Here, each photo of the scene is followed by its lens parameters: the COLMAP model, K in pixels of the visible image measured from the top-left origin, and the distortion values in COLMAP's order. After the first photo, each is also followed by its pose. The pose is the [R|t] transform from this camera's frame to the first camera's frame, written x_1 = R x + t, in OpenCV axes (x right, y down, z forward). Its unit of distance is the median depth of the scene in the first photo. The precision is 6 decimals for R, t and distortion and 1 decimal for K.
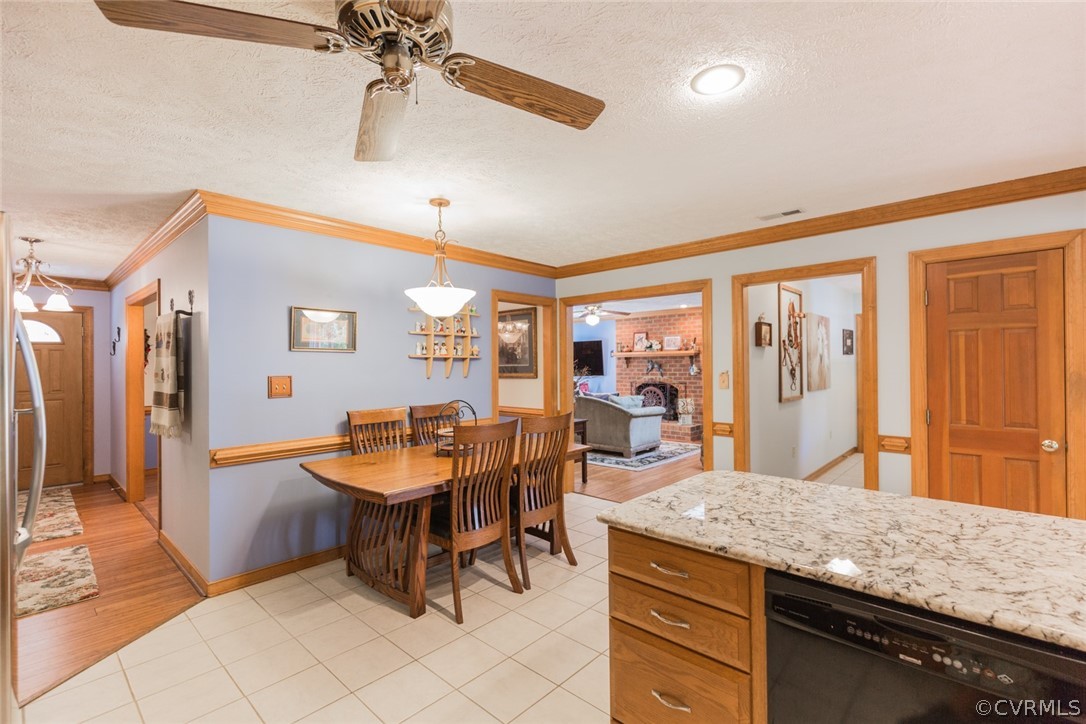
lens RADIAL K [[487.0, 0, 542.4], [0, 487.0, 361.6], [0, 0, 1]] dist [0.007196, -0.001230]
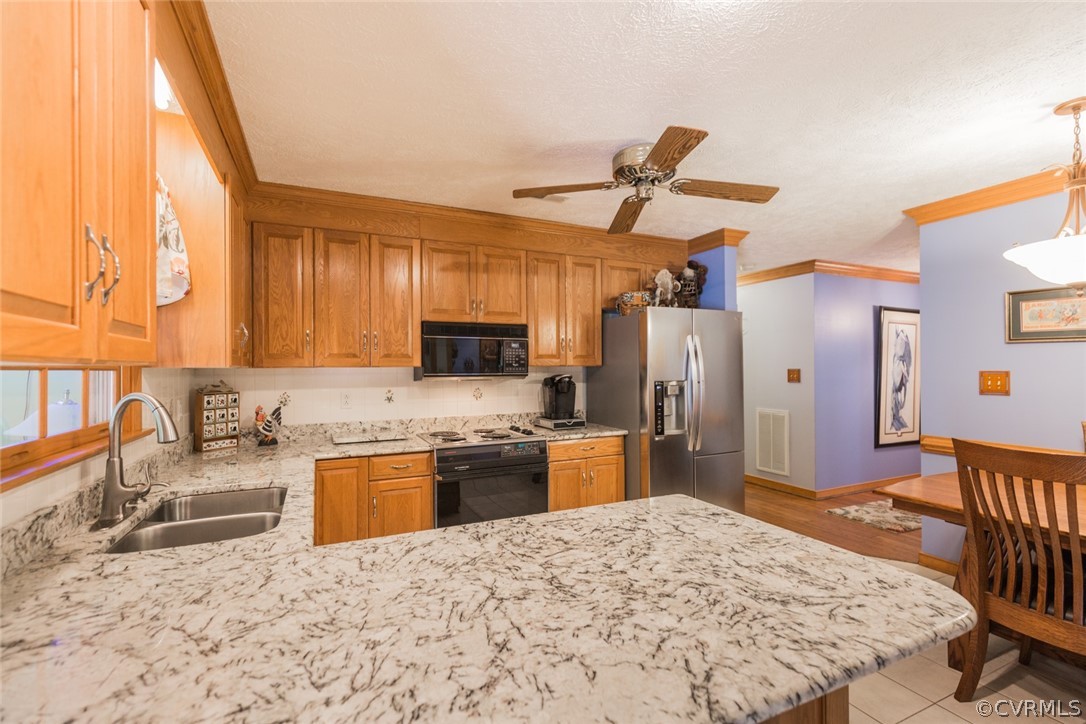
lens RADIAL K [[487.0, 0, 545.4], [0, 487.0, 364.4], [0, 0, 1]] dist [0.007196, -0.001230]
pose [[-0.375827, 0.003782, -0.926682, 1.448943], [0.013818, 0.999903, -0.001523, 0.016305], [0.926587, -0.013378, -0.375843, 1.309738]]
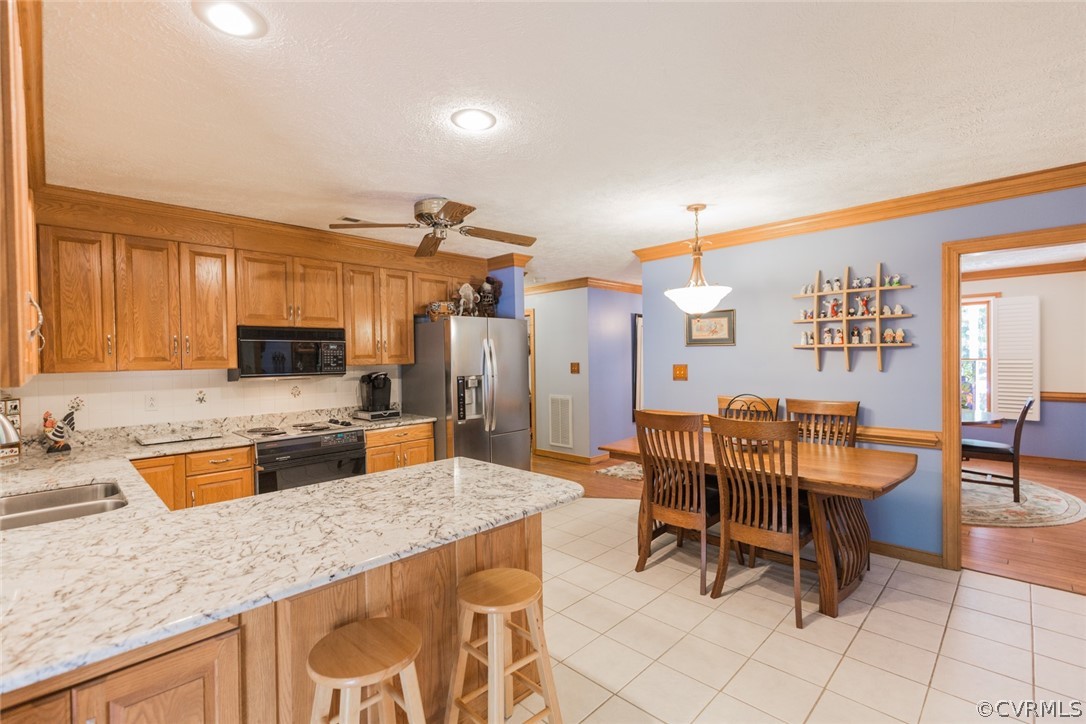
lens RADIAL K [[487.0, 0, 547.6], [0, 487.0, 361.3], [0, 0, 1]] dist [0.007196, -0.001230]
pose [[-0.031101, 0.017787, -0.999358, 1.960565], [0.022620, 0.999598, 0.017087, -0.026006], [0.999260, -0.022074, -0.031491, 1.549584]]
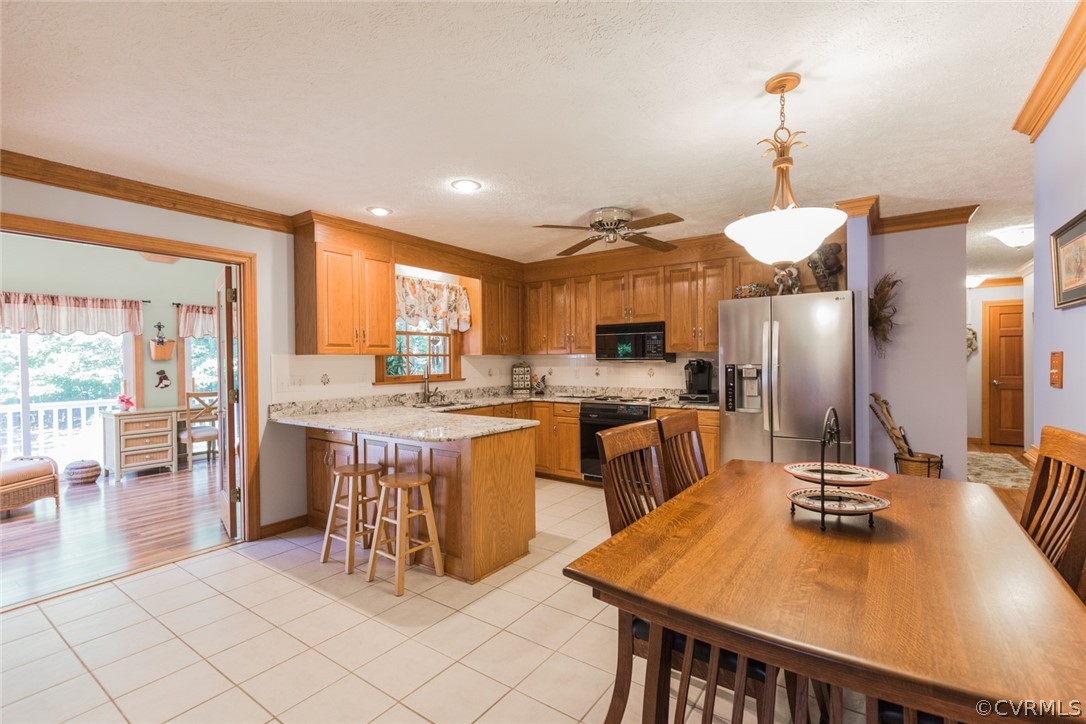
lens RADIAL K [[487.0, 0, 540.4], [0, 487.0, 361.6], [0, 0, 1]] dist [0.007196, -0.001230]
pose [[-0.992744, 0.018558, -0.118805, 0.400545], [0.018662, 0.999826, 0.000236, 0.067241], [0.118788, -0.001983, -0.992918, 3.547846]]
